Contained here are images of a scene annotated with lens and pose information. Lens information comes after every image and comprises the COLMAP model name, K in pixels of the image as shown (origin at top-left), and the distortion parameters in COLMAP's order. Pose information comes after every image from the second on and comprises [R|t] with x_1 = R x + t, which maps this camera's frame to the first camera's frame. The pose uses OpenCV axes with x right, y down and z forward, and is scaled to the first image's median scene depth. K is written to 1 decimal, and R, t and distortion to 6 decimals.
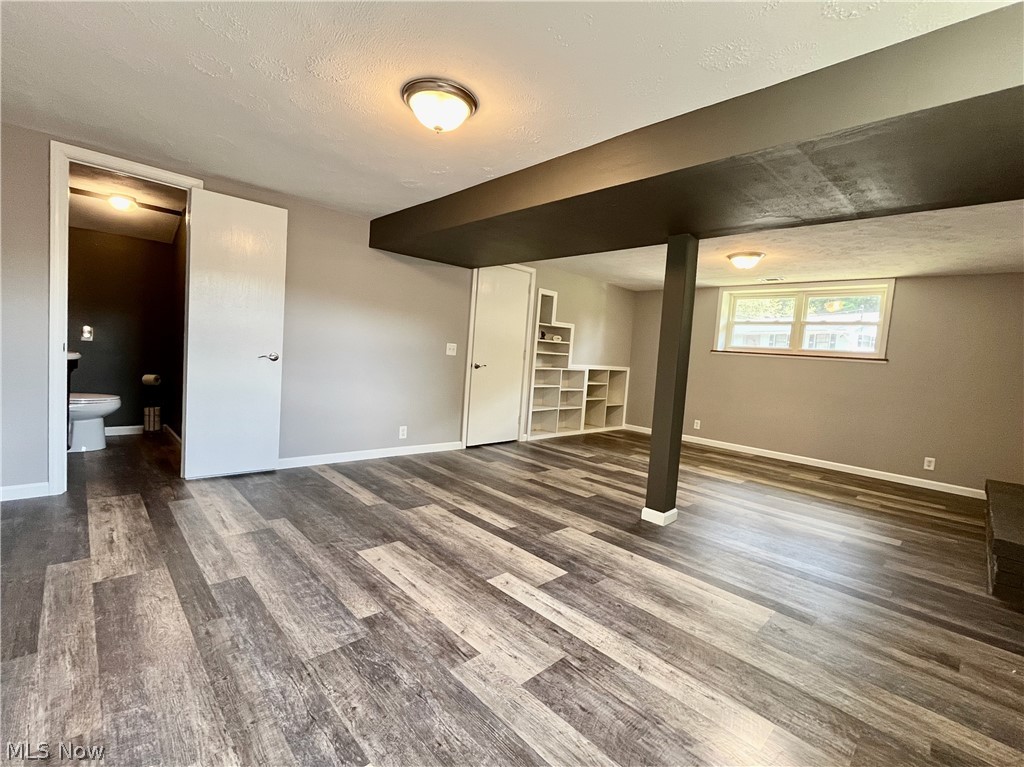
lens RADIAL K [[450.6, 0, 511.6], [0, 450.6, 384.9], [0, 0, 1]] dist [-0.001314, -0.000088]
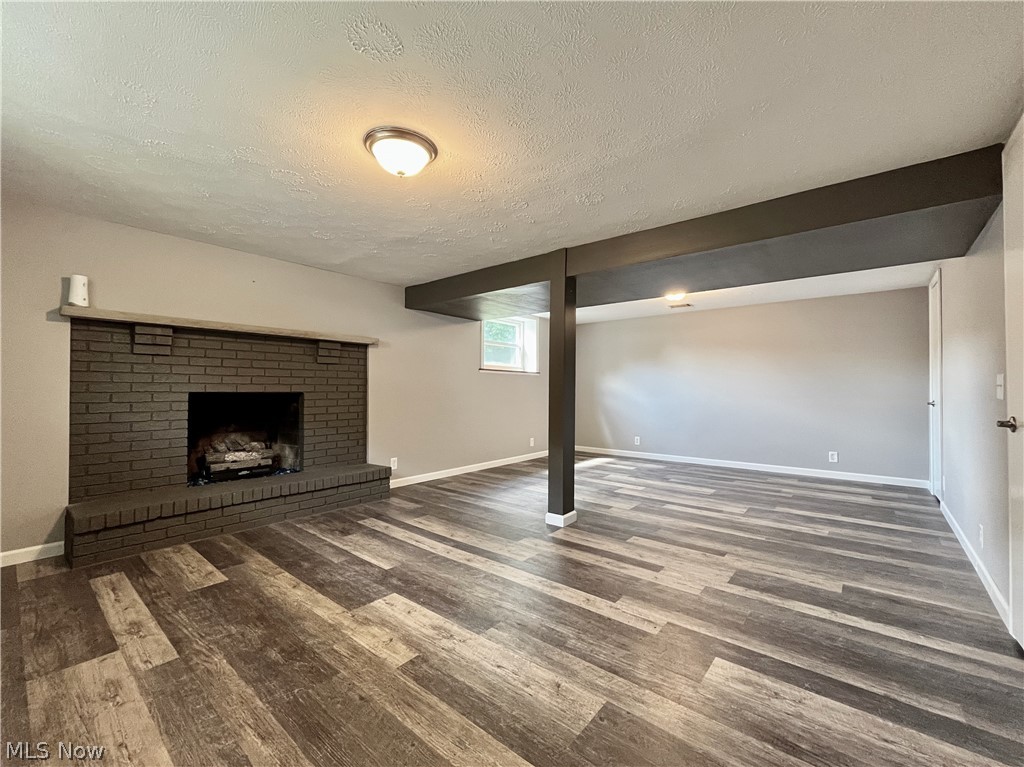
lens RADIAL K [[417.7, 0, 512.3], [0, 417.7, 385.2], [0, 0, 1]] dist [-0.002177, 0.000193]
pose [[-0.991919, -0.068450, -0.106825, 0.505941], [-0.074446, 0.995806, 0.053187, -0.082559], [0.102736, 0.060709, -0.992854, 1.732784]]
